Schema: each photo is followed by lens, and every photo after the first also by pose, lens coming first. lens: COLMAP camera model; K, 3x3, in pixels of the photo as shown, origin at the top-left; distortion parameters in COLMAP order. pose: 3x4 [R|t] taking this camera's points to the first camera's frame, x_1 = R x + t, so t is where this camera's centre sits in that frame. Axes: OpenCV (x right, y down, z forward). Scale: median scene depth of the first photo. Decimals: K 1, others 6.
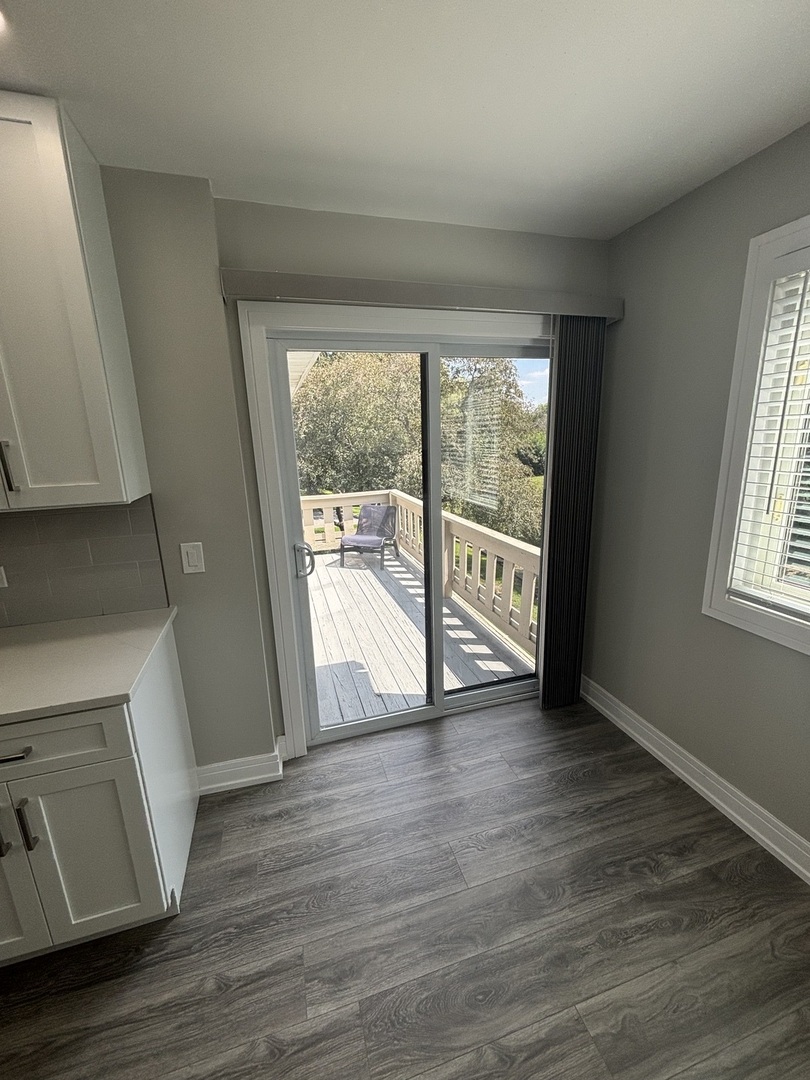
lens RADIAL K [[437.2, 0, 404.9], [0, 437.2, 539.4], [0, 0, 1]] dist [-0.000282, -0.000028]
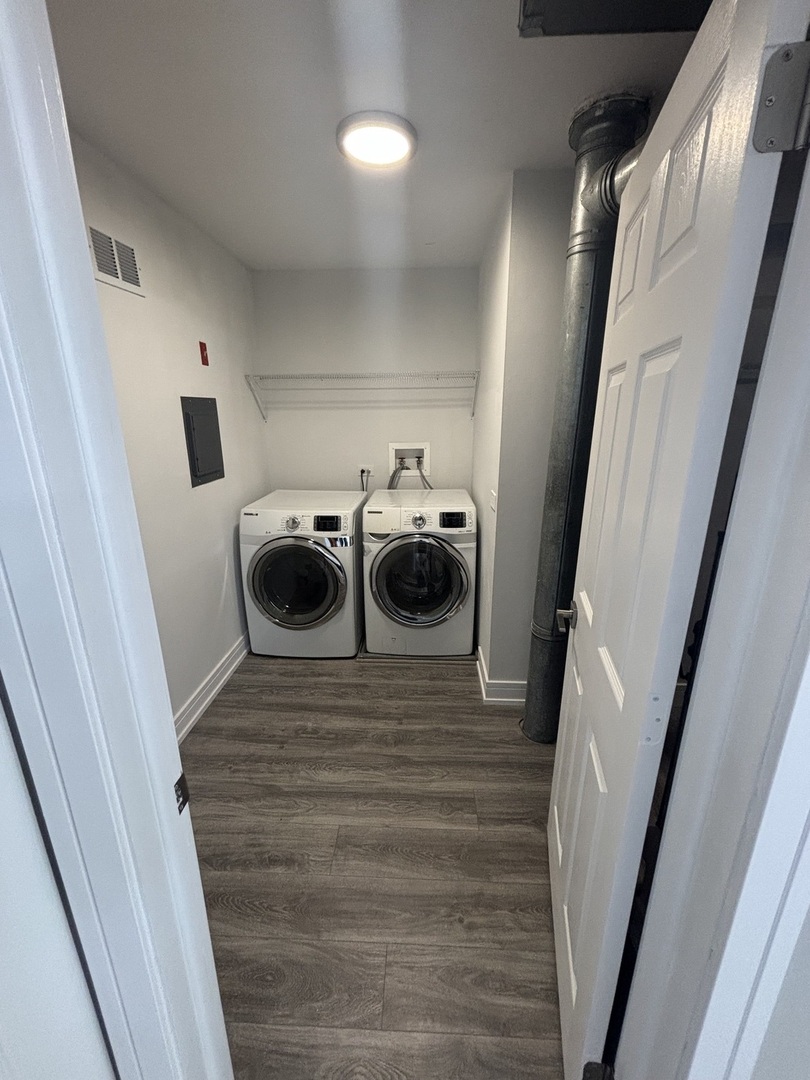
lens RADIAL K [[437.2, 0, 407.5], [0, 437.2, 538.9], [0, 0, 1]] dist [-0.000282, -0.000028]
pose [[-0.942532, -0.064508, 0.327829, -0.369033], [0.105544, 0.873459, 0.475321, -0.223451], [-0.317007, 0.482605, -0.816455, 1.223340]]
